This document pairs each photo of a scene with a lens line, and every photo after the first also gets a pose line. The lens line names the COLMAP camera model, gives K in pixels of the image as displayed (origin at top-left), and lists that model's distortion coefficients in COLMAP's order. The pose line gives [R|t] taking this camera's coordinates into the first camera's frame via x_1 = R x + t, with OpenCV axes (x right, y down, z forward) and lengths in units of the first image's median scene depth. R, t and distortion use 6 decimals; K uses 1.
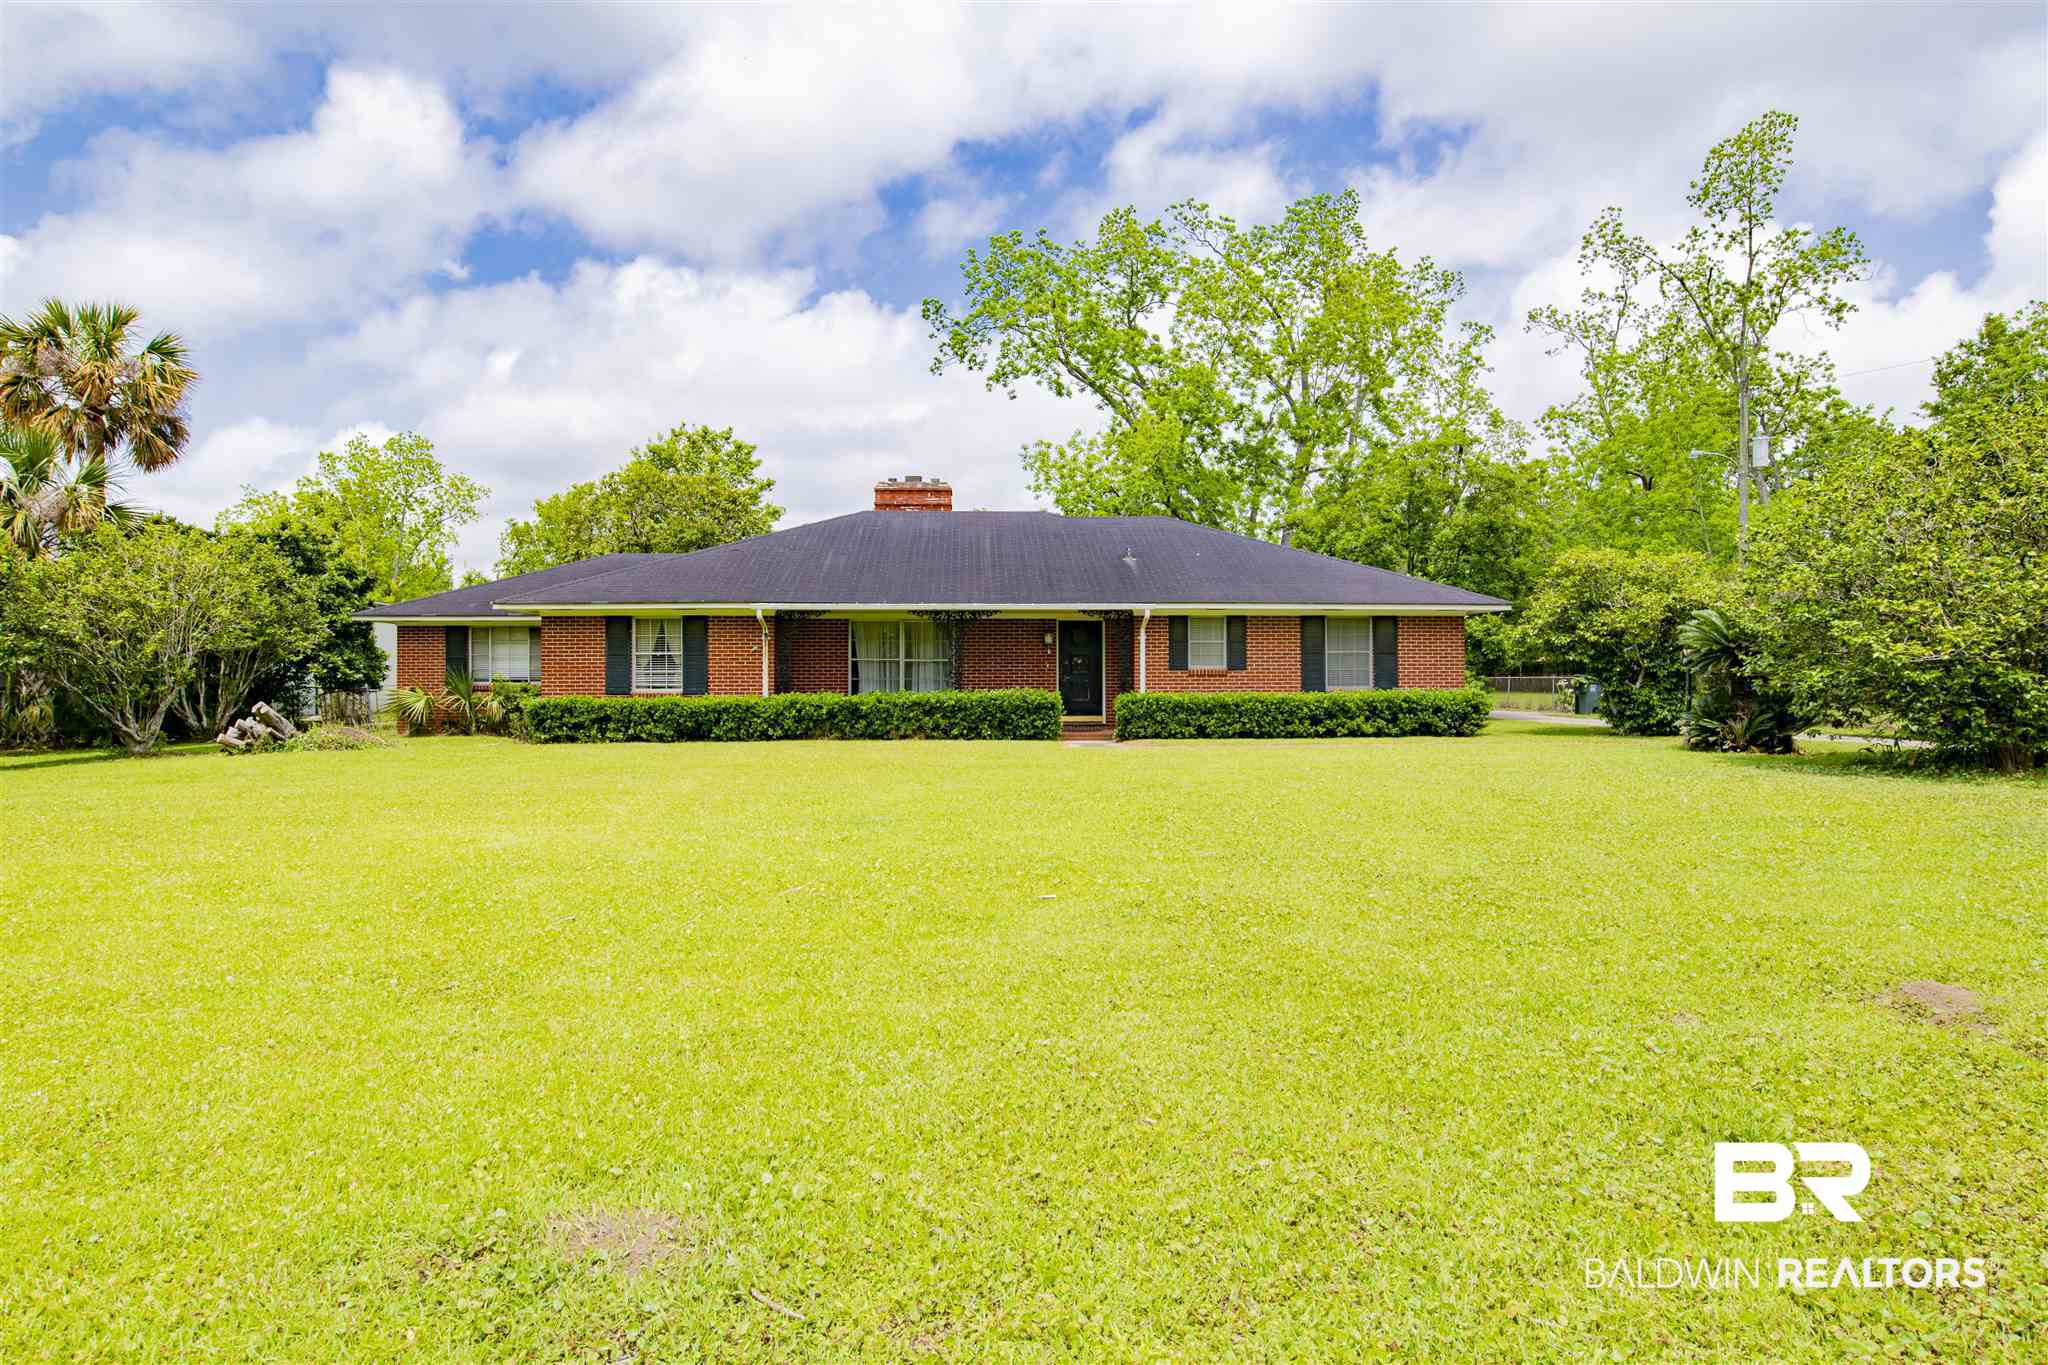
lens RADIAL K [[1151.6, 0, 1027.4], [0, 1151.6, 684.0], [0, 0, 1]] dist [-0.025732, 0.000672]
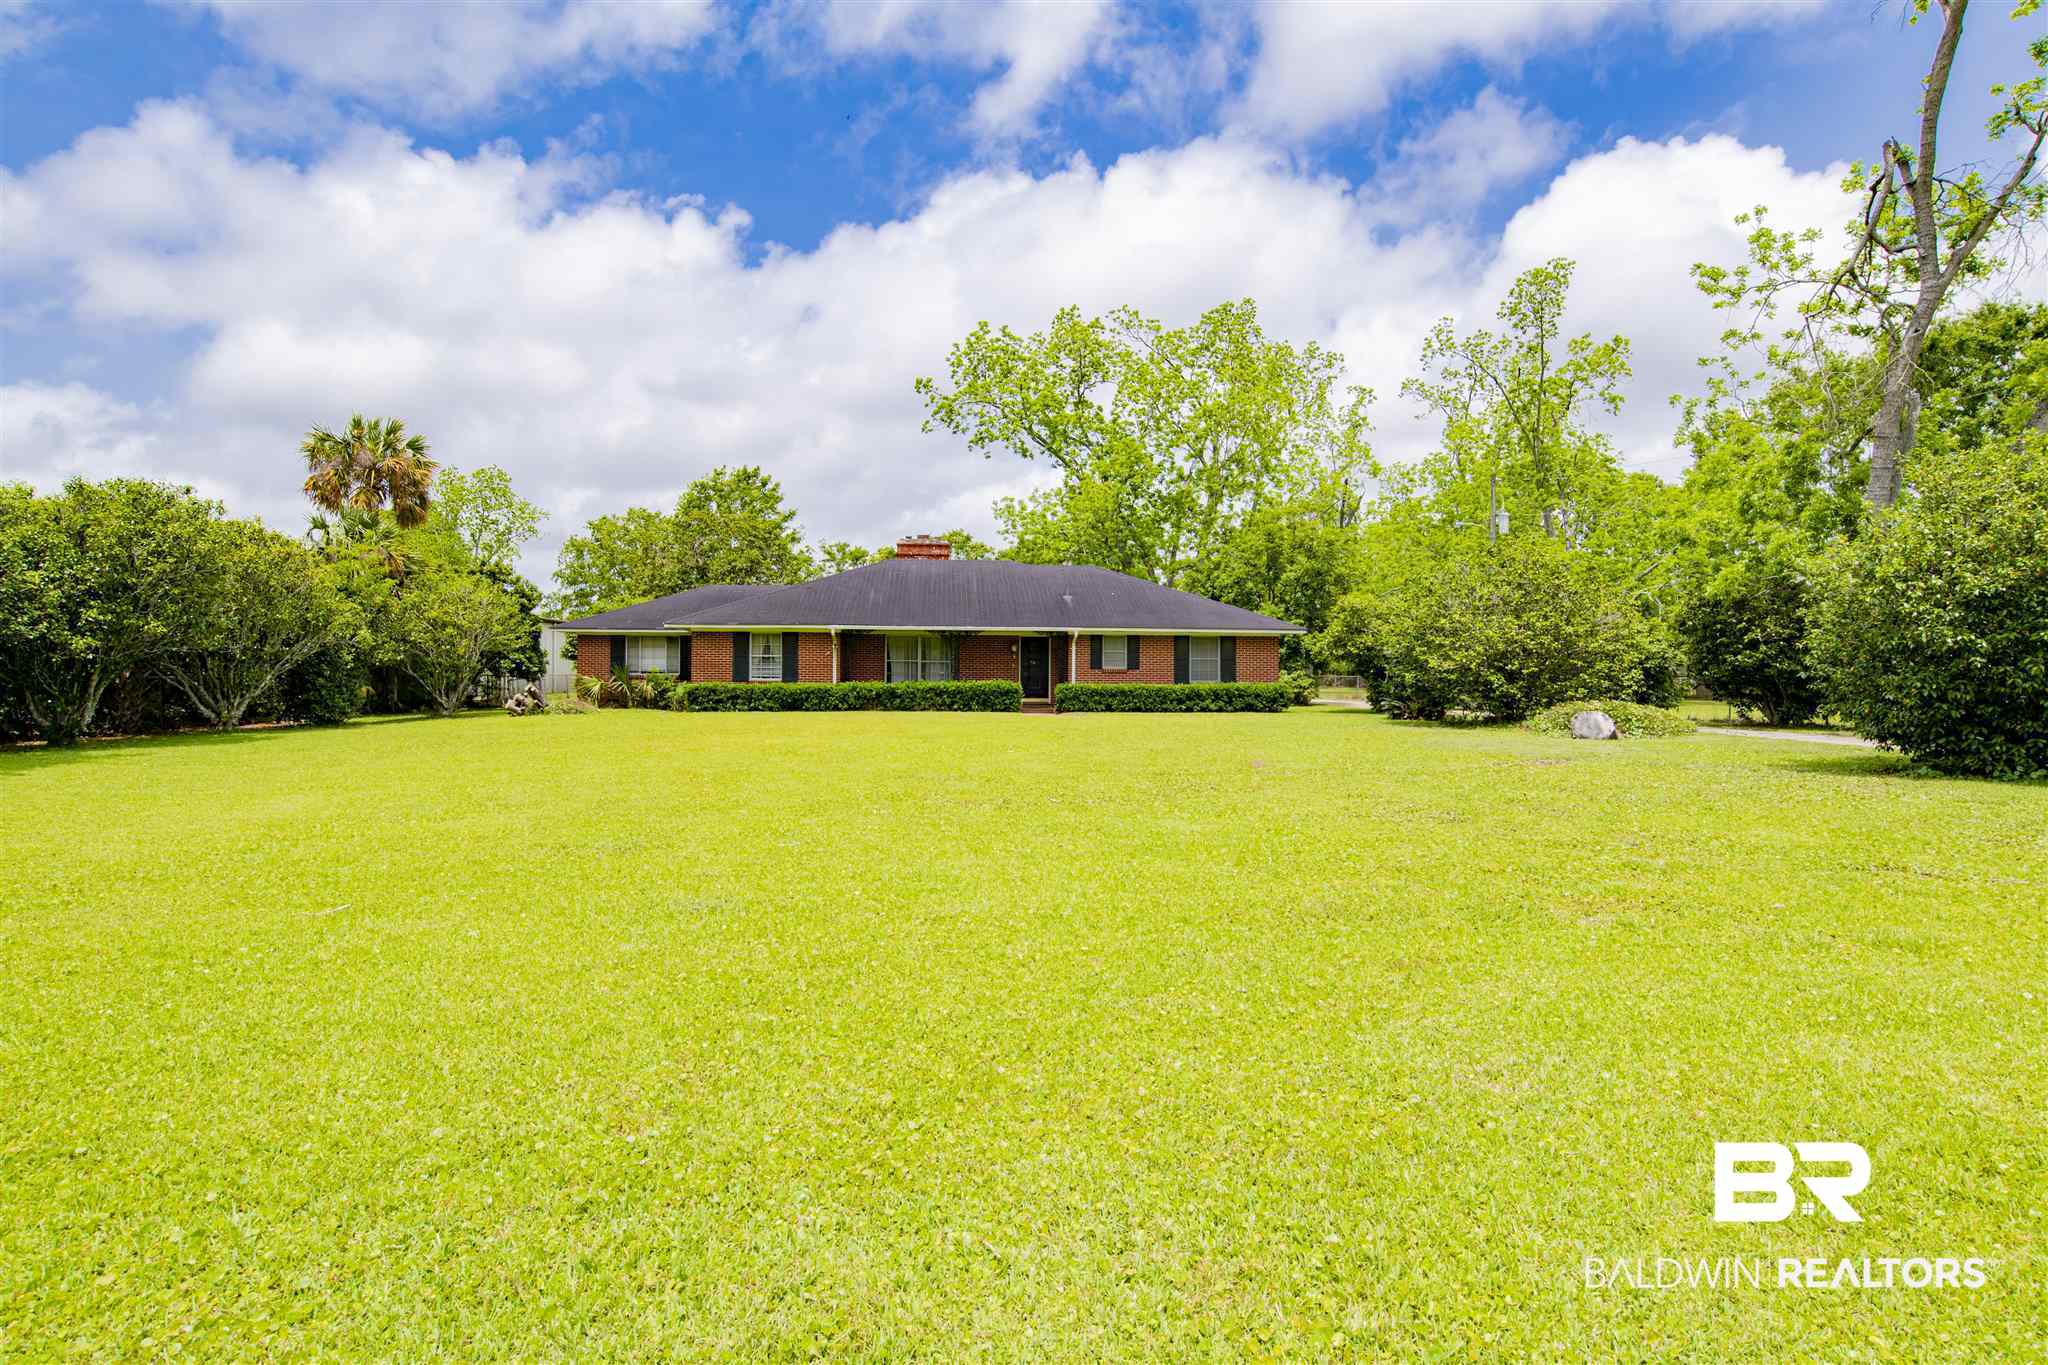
lens RADIAL K [[1044.3, 0, 1023.8], [0, 1044.3, 696.7], [0, 0, 1]] dist [-0.021513, -0.002578]
pose [[0.999588, 0.008171, 0.027527, -0.006936], [-0.008623, 0.999829, 0.016365, 0.002850], [-0.027389, -0.016596, 0.999487, -0.422867]]
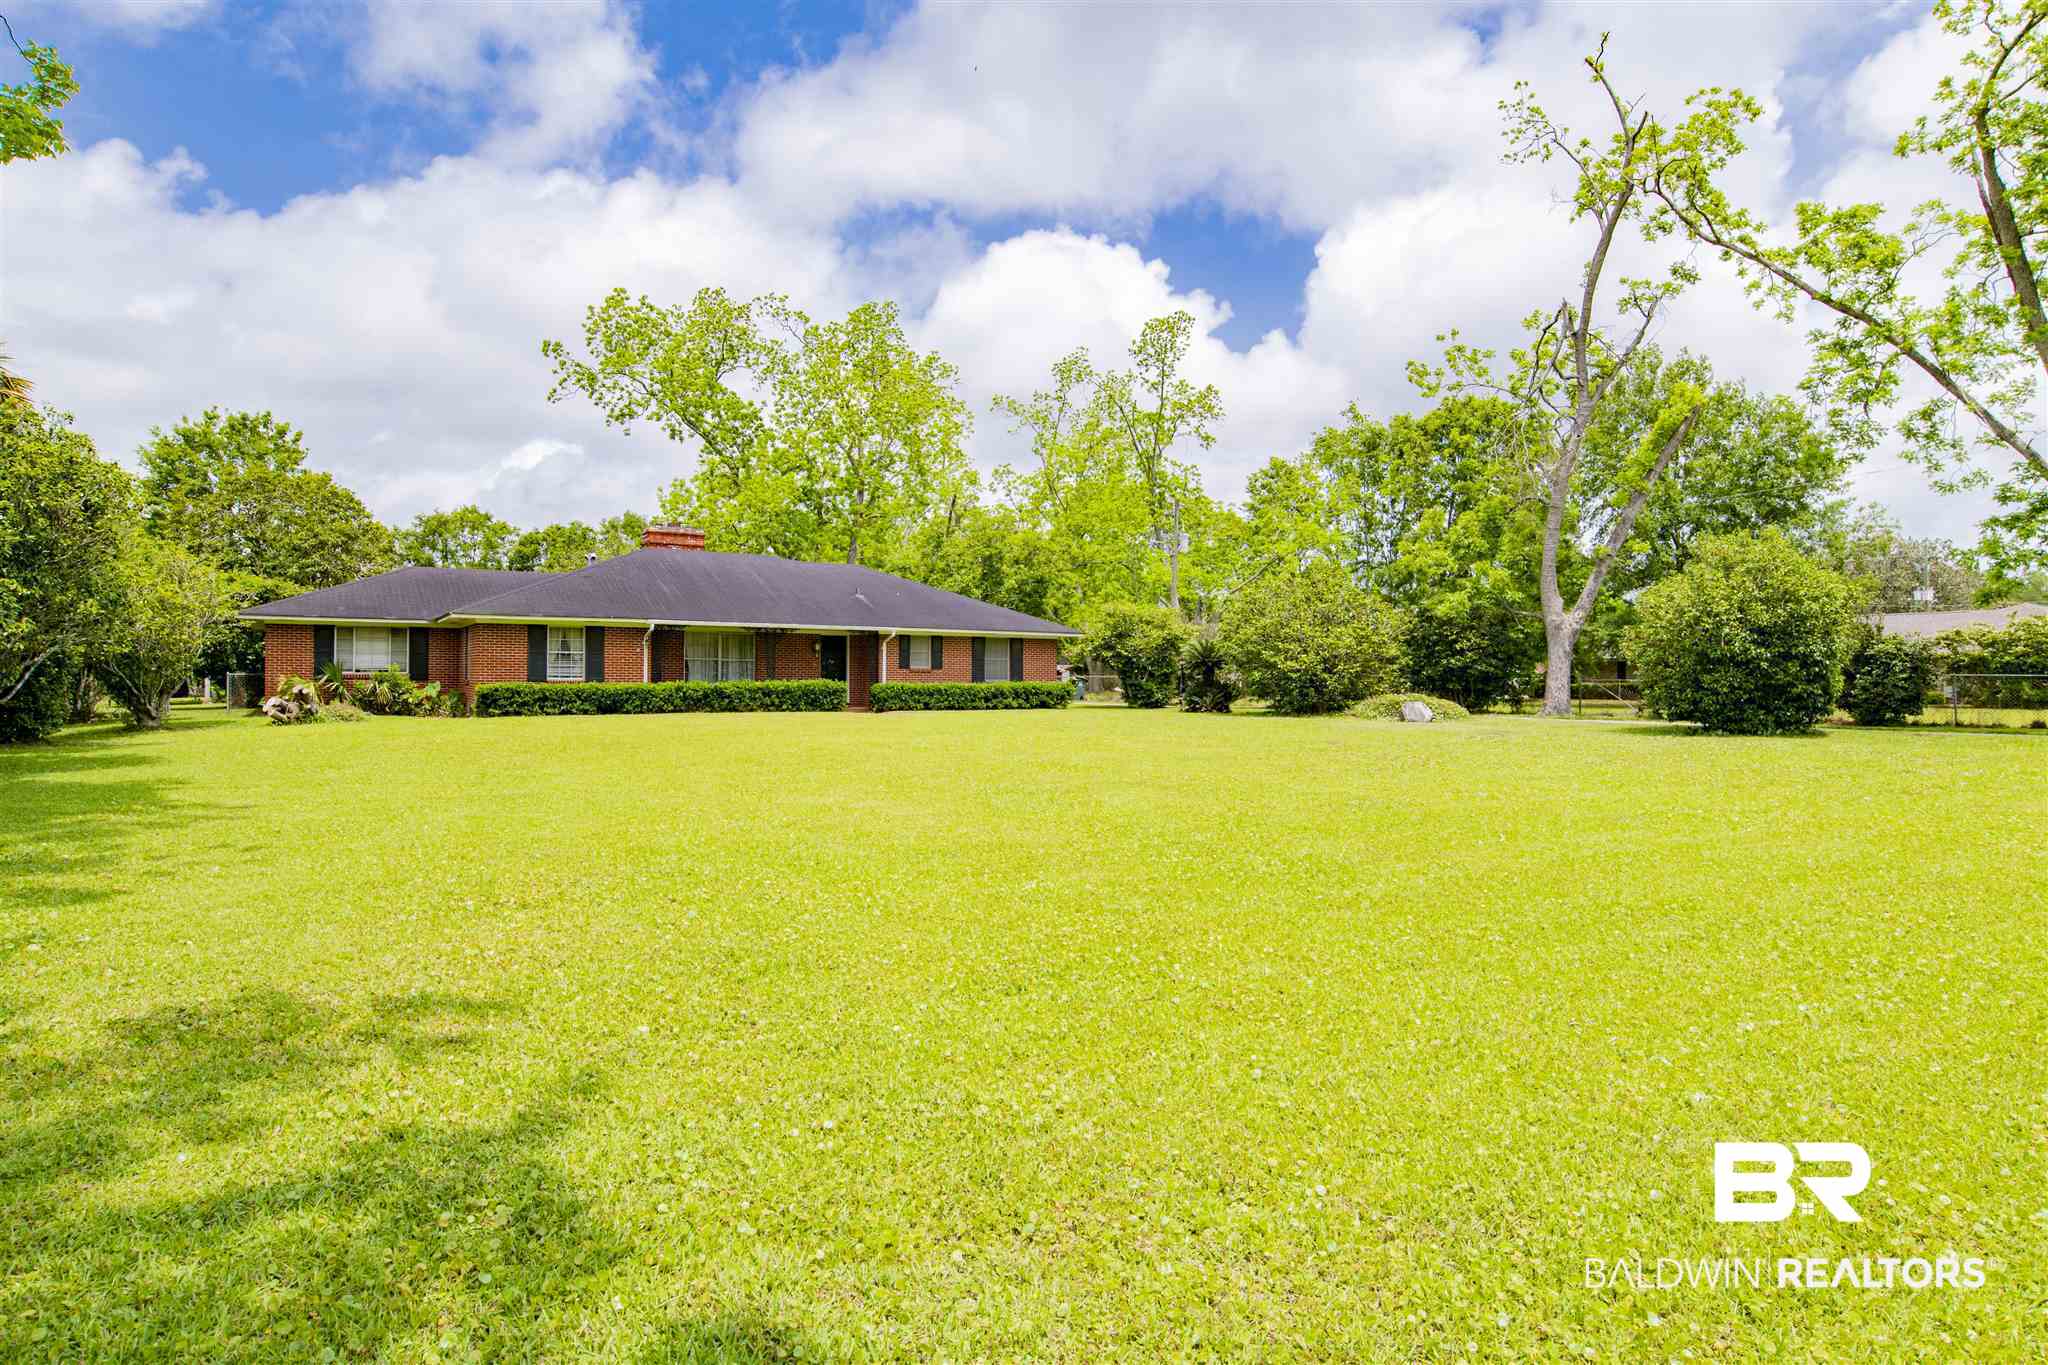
lens RADIAL K [[1111.4, 0, 1023.8], [0, 1111.4, 668.0], [0, 0, 1]] dist [-0.024175, 0.000884]
pose [[0.879089, 0.012239, 0.476500, -0.455789], [-0.005833, 0.999872, -0.014922, 0.008820], [-0.476621, 0.010339, 0.879048, -0.437523]]
